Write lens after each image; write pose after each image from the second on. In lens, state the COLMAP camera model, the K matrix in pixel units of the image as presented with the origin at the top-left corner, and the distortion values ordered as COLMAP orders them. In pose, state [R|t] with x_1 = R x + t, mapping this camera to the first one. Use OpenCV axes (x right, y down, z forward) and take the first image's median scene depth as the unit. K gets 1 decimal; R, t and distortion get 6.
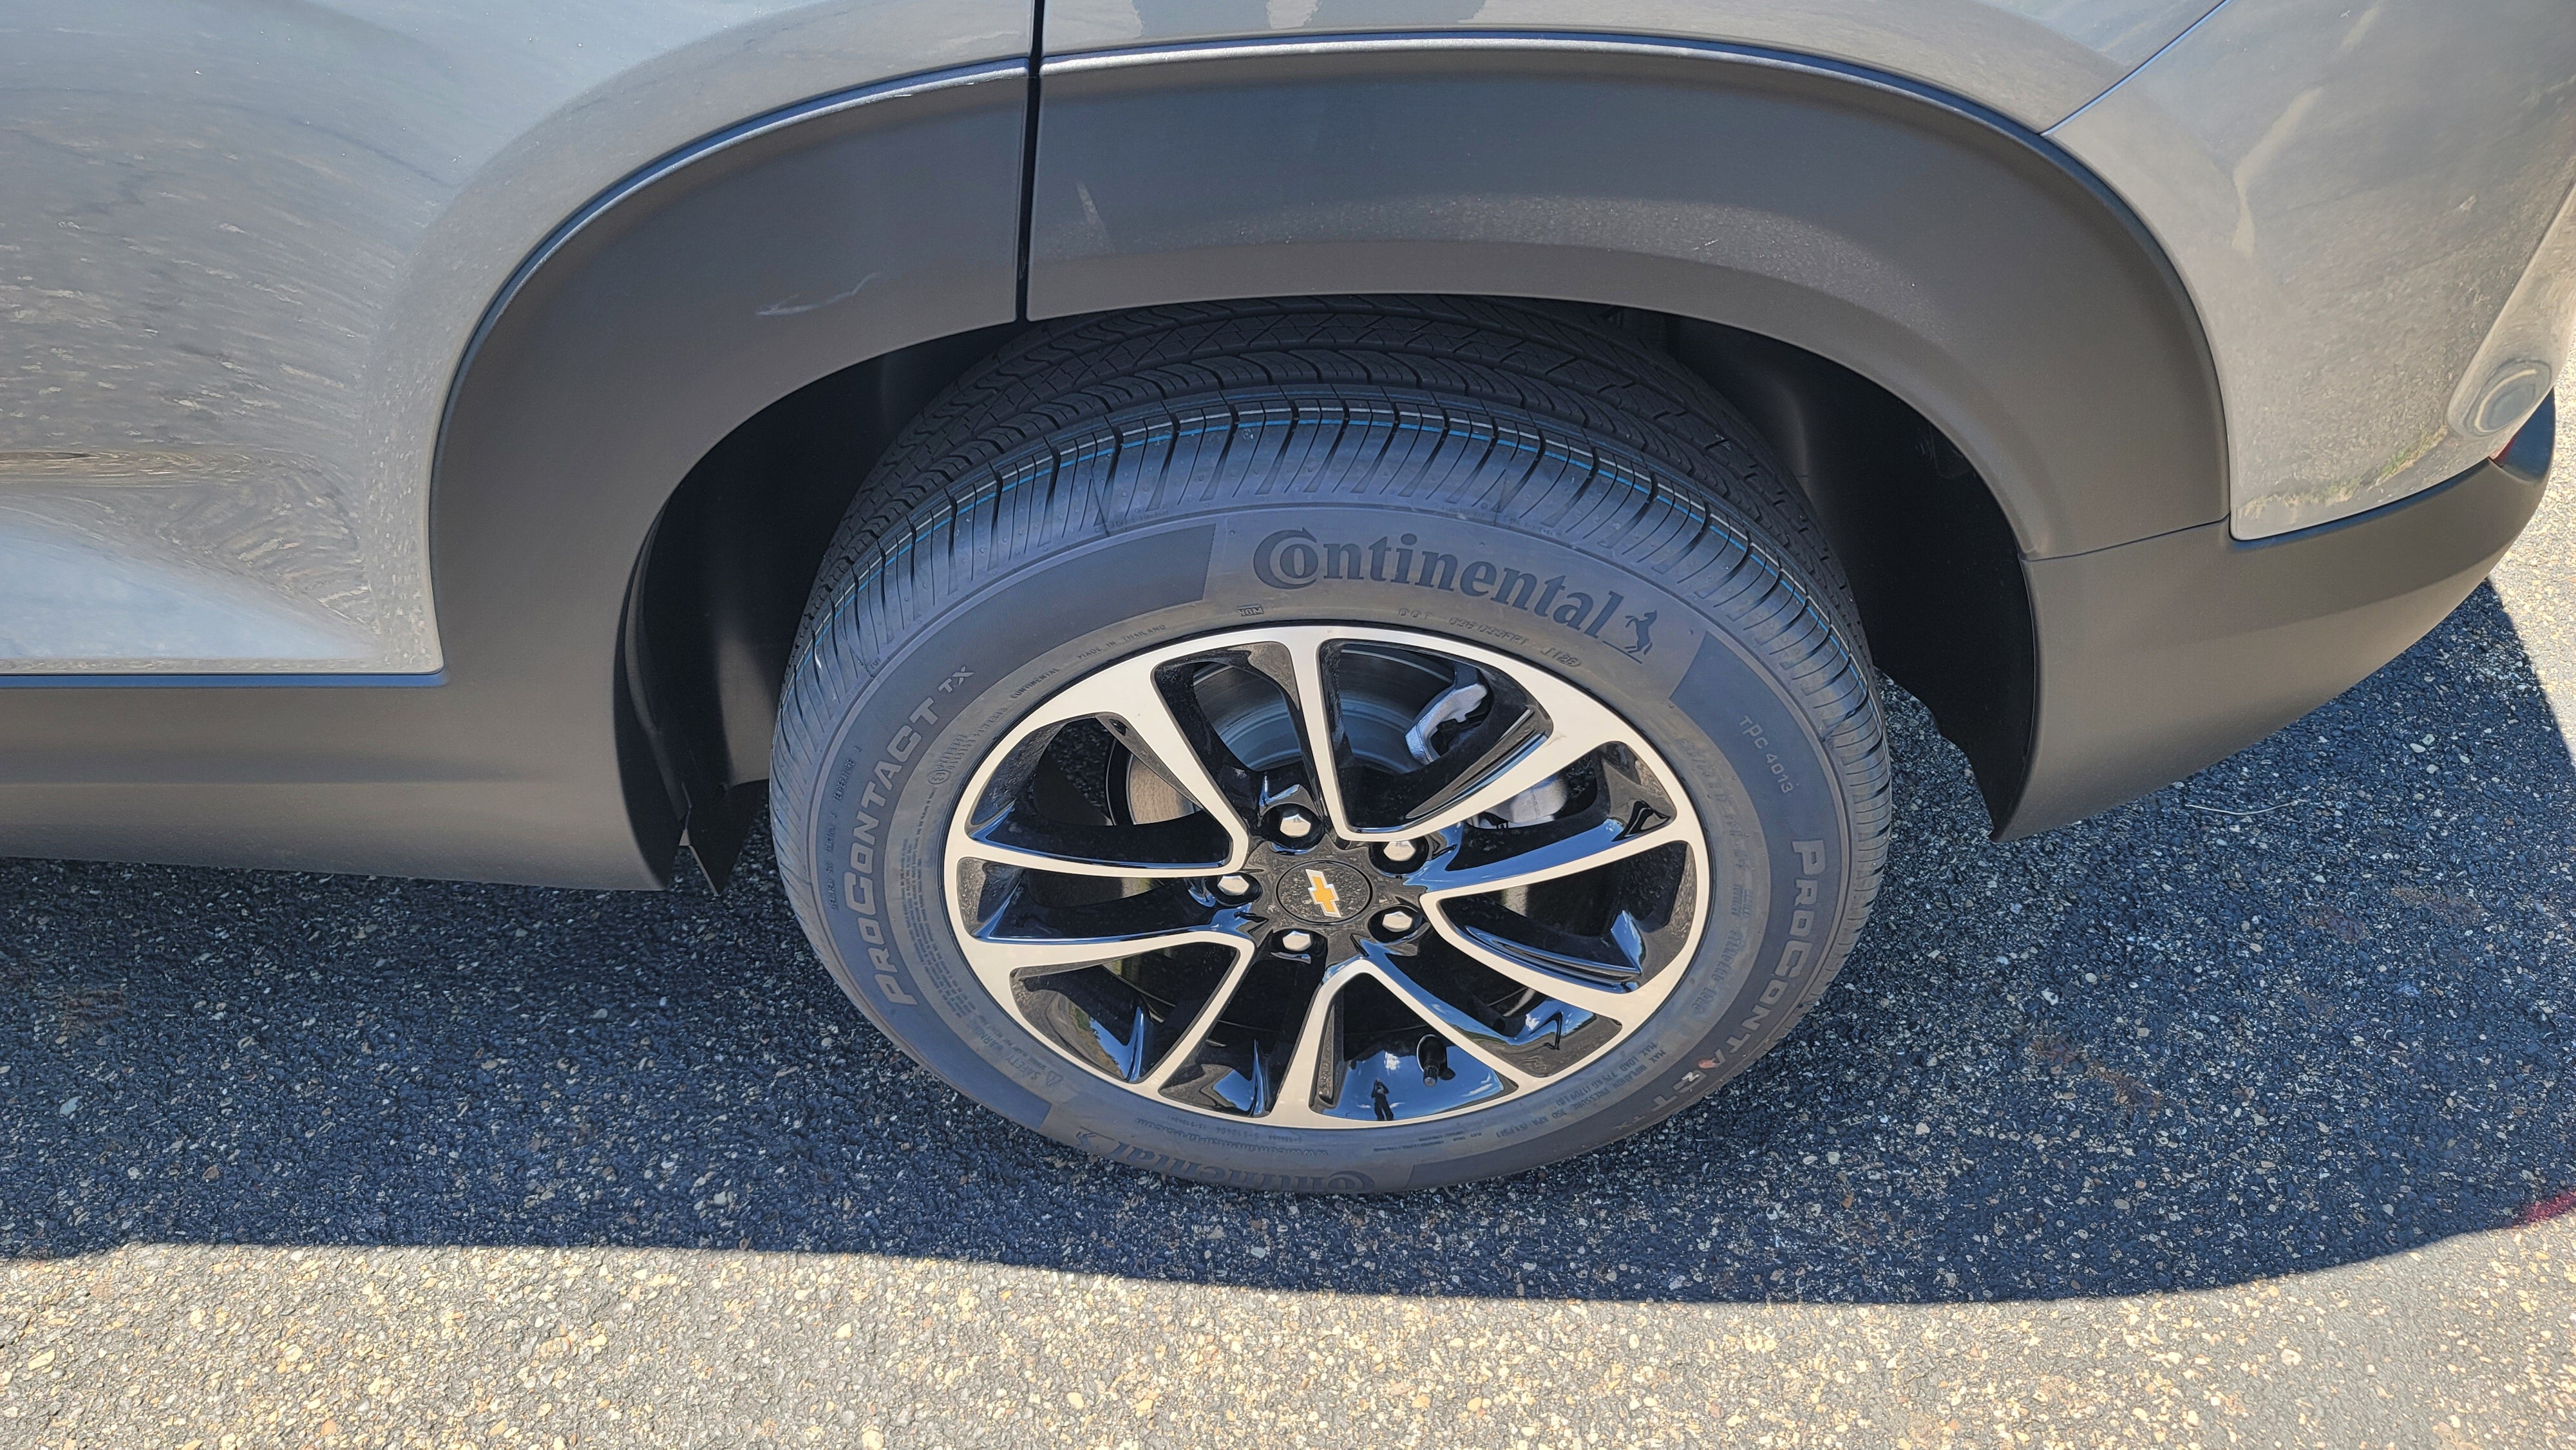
lens RADIAL K [[1862.9, 0, 1272.6], [0, 1862.9, 716.6], [0, 0, 1]] dist [0.022162, 0.000647]
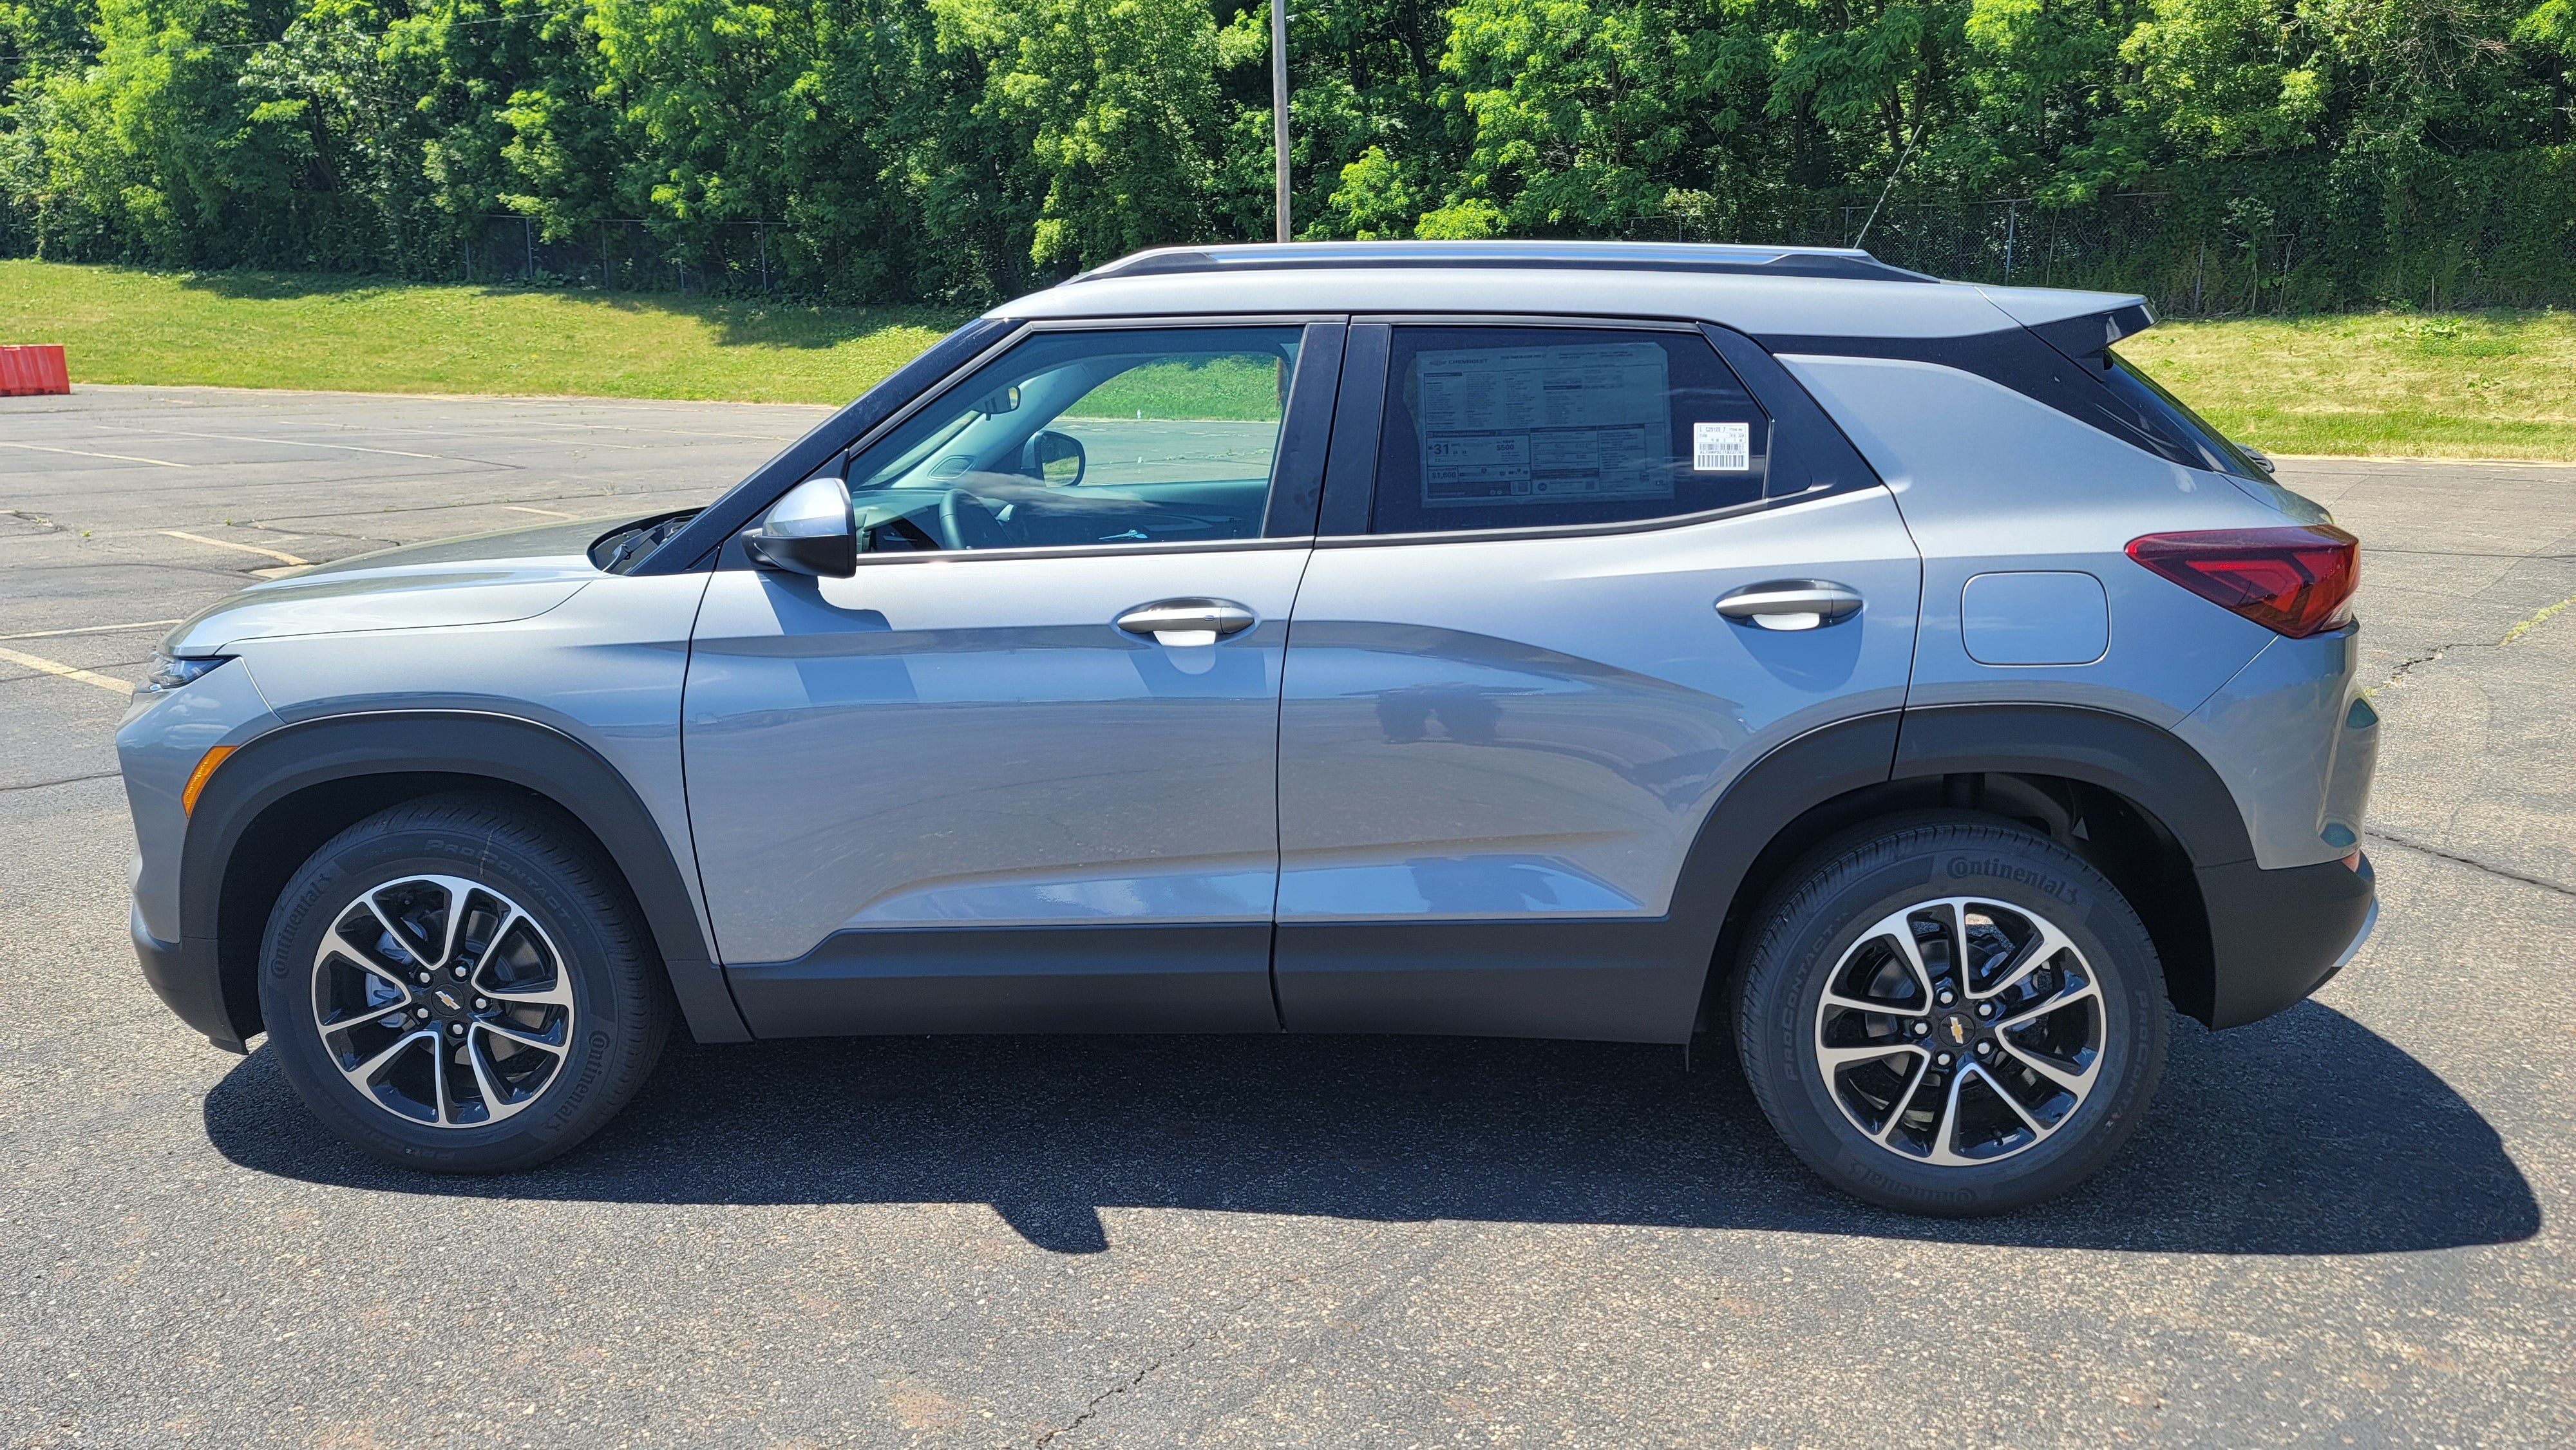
lens RADIAL K [[1862.1, 0, 1271.8], [0, 1862.1, 726.2], [0, 0, 1]] dist [0.058129, -0.043969]
pose [[0.999007, 0.007892, -0.043838, -0.861357], [-0.030800, 0.833369, -0.551858, 1.279623], [0.032178, 0.552660, 0.832785, -1.560398]]
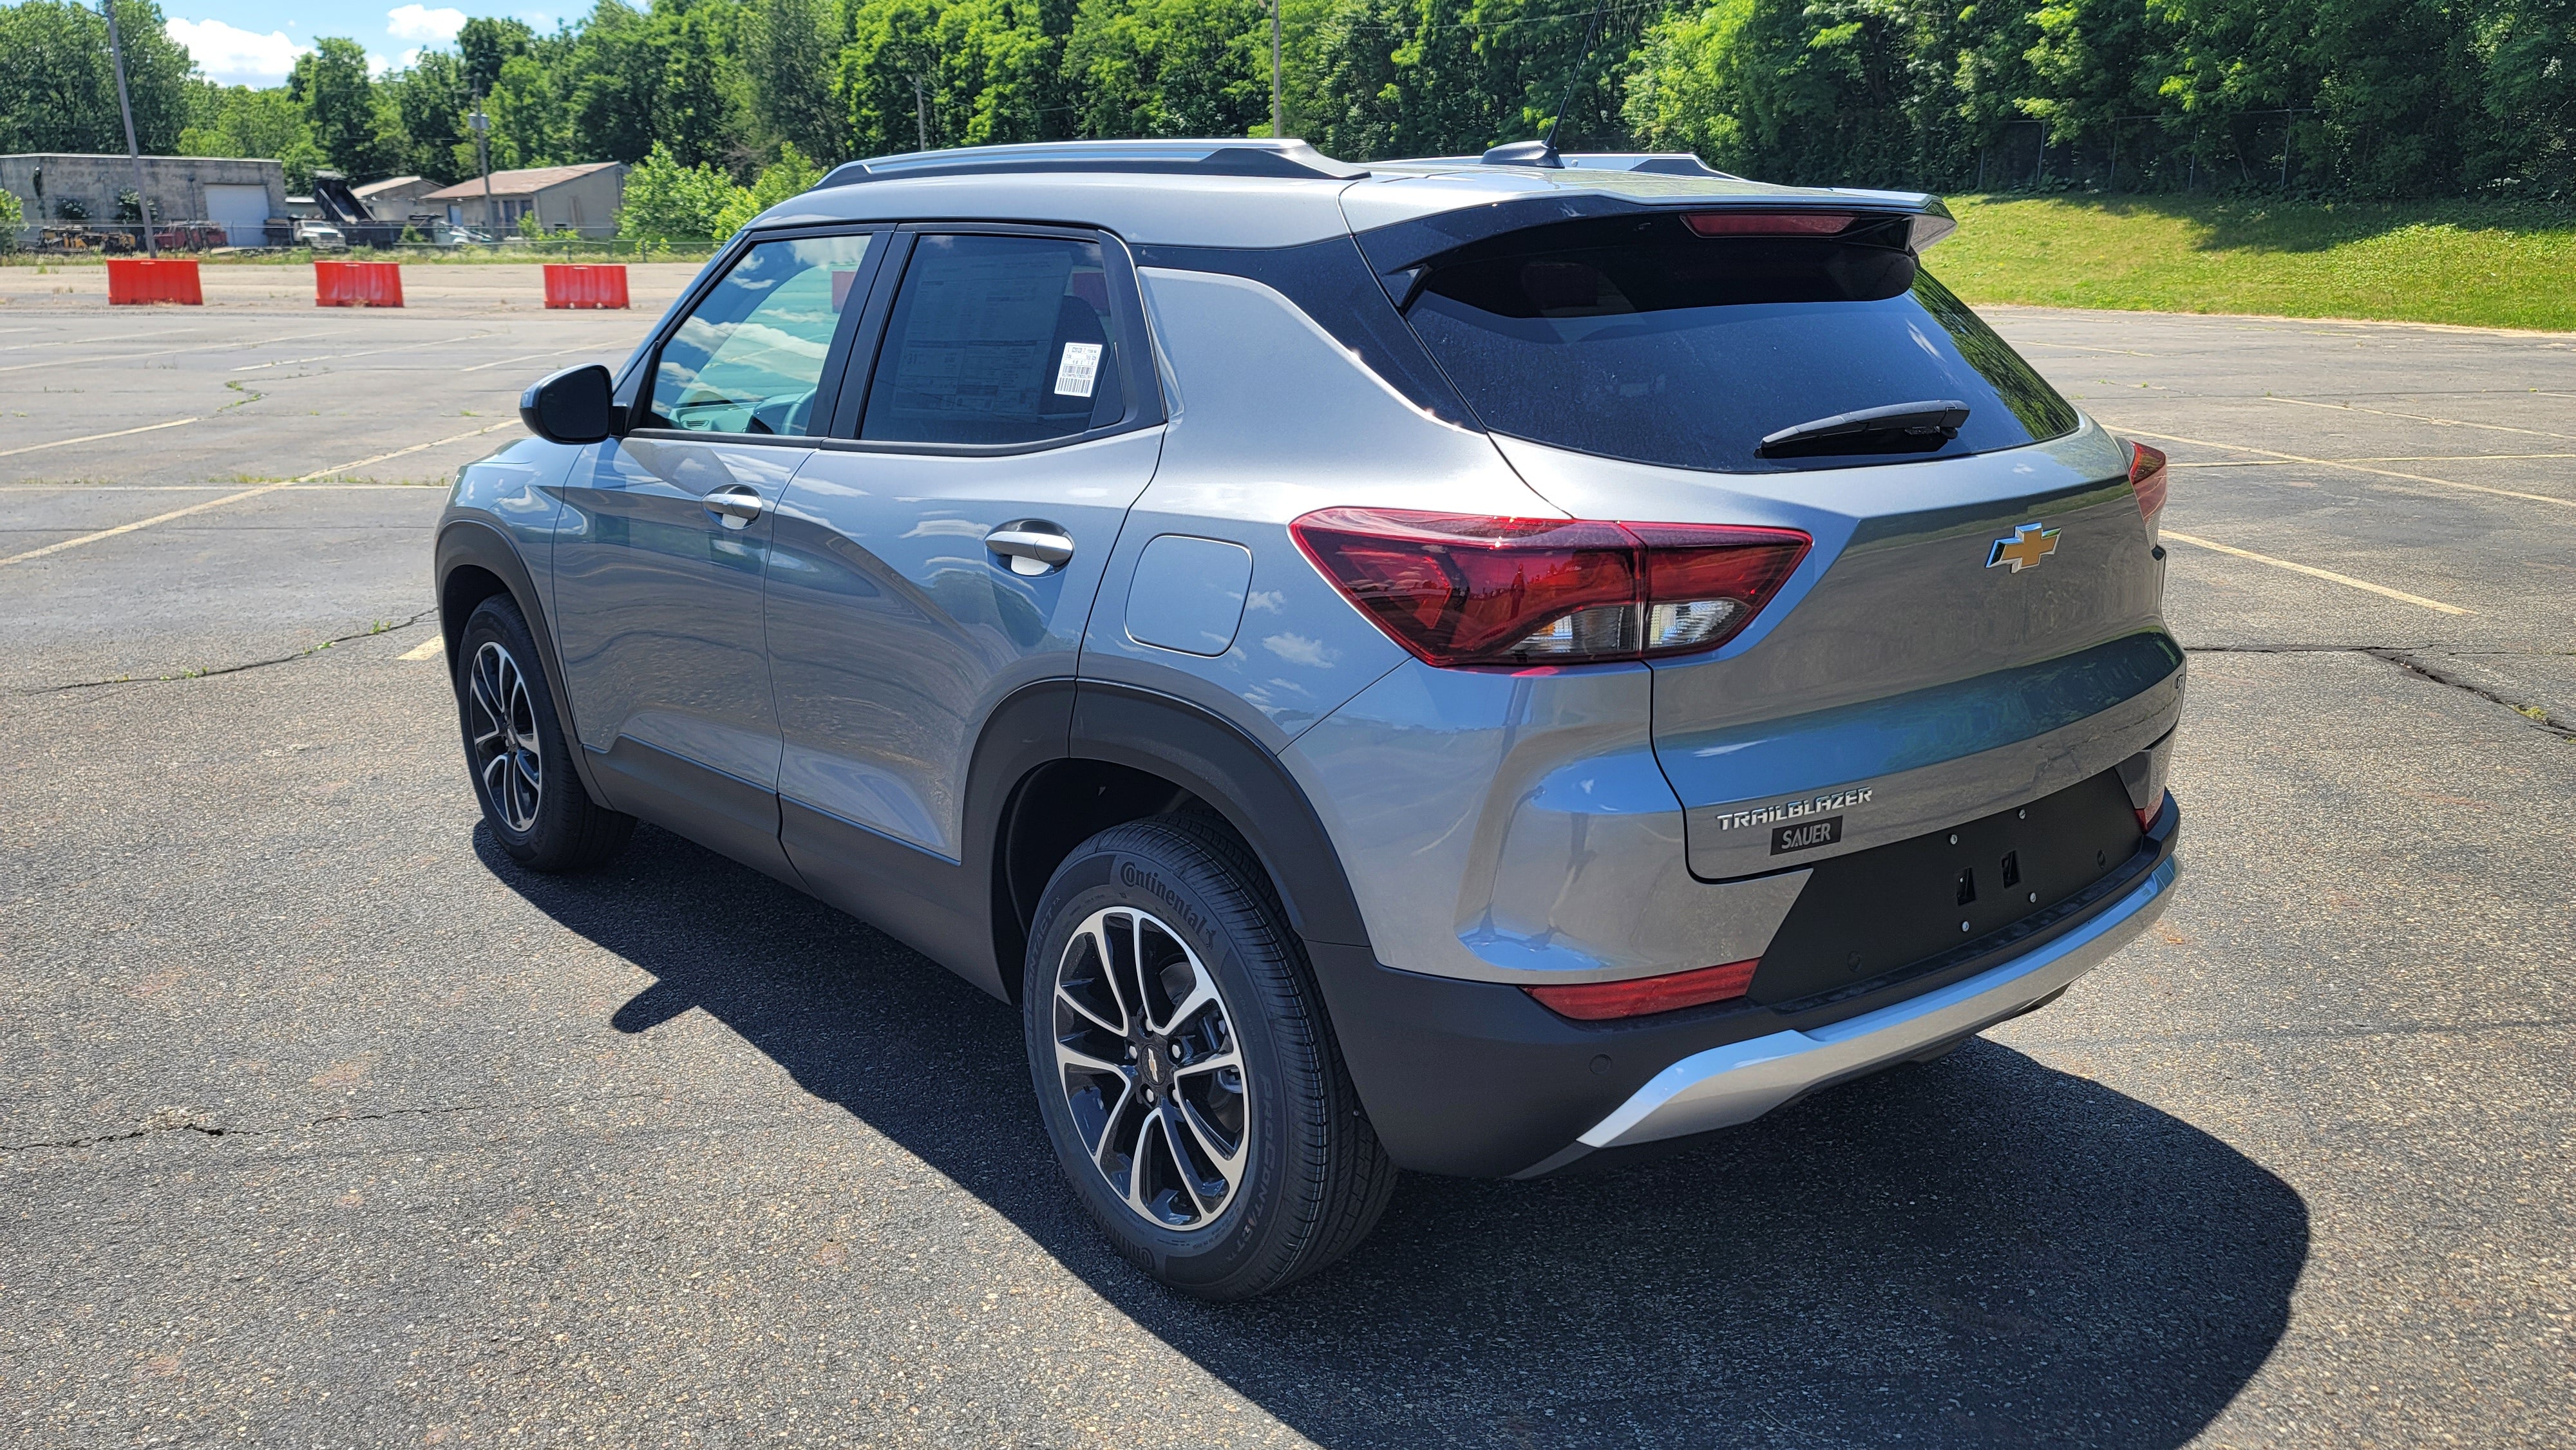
lens RADIAL K [[1862.1, 0, 1276.6], [0, 1862.1, 729.1], [0, 0, 1]] dist [0.058129, -0.043969]
pose [[0.670405, 0.178453, -0.720216, 1.747625], [-0.522234, 0.803005, -0.287150, 0.350410], [0.527094, 0.568628, 0.631533, -0.623764]]
